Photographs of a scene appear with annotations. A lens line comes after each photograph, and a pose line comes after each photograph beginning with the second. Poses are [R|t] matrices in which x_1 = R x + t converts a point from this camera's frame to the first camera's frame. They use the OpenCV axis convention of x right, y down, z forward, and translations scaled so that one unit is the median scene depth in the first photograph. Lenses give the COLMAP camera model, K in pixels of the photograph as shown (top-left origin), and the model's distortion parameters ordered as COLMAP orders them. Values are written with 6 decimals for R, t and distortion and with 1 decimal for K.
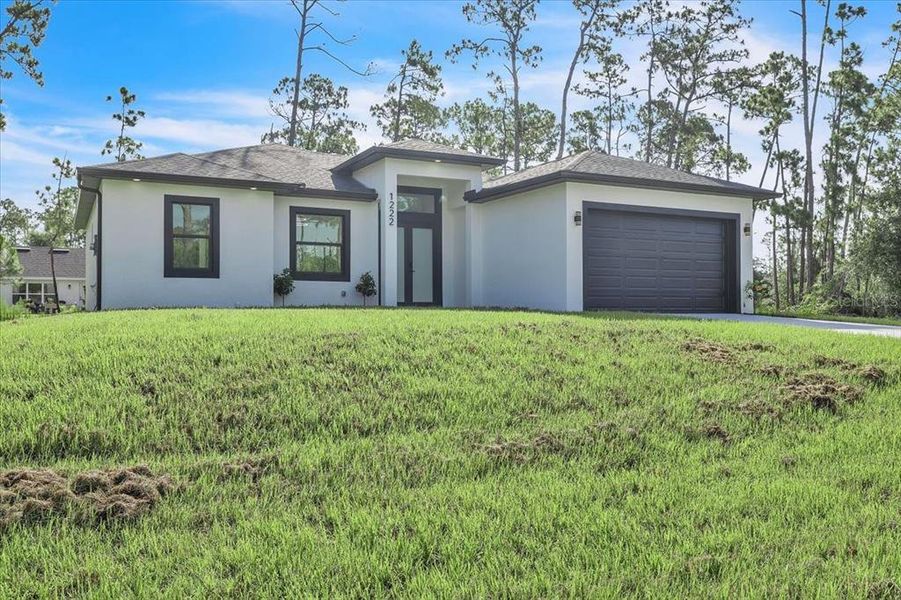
lens RADIAL K [[724.4, 0, 448.6], [0, 724.4, 320.9], [0, 0, 1]] dist [0.007948, -0.018383]
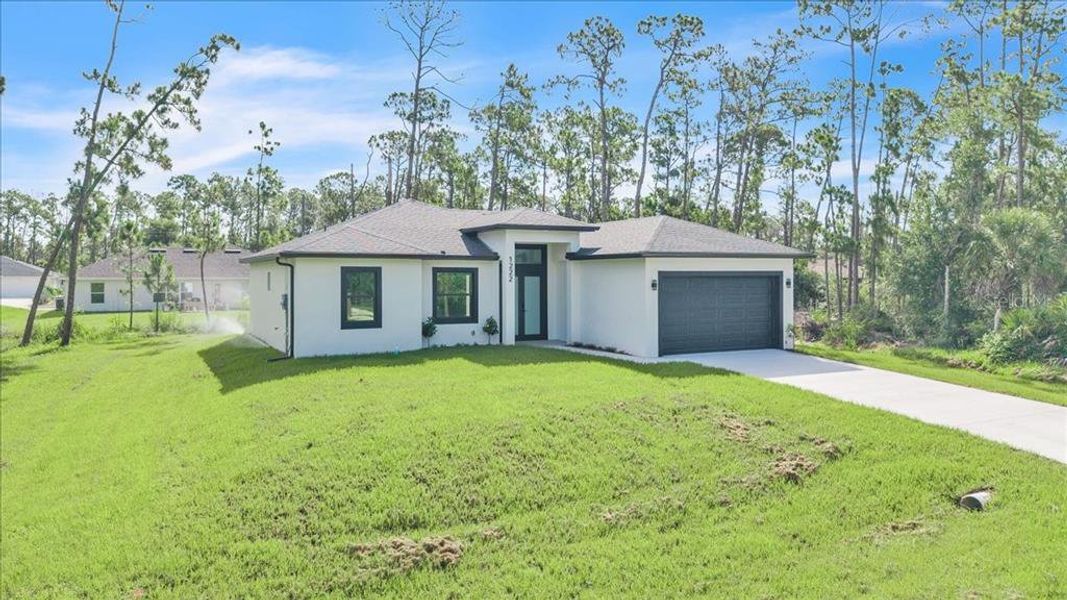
lens RADIAL K [[722.1, 0, 531.5], [0, 722.1, 273.0], [0, 0, 1]] dist [0.035475, -0.038691]
pose [[0.999997, -0.000649, -0.002206, -0.023935], [0.000612, 0.999859, -0.016752, -0.076507], [0.002217, 0.016750, 0.999857, -0.175941]]
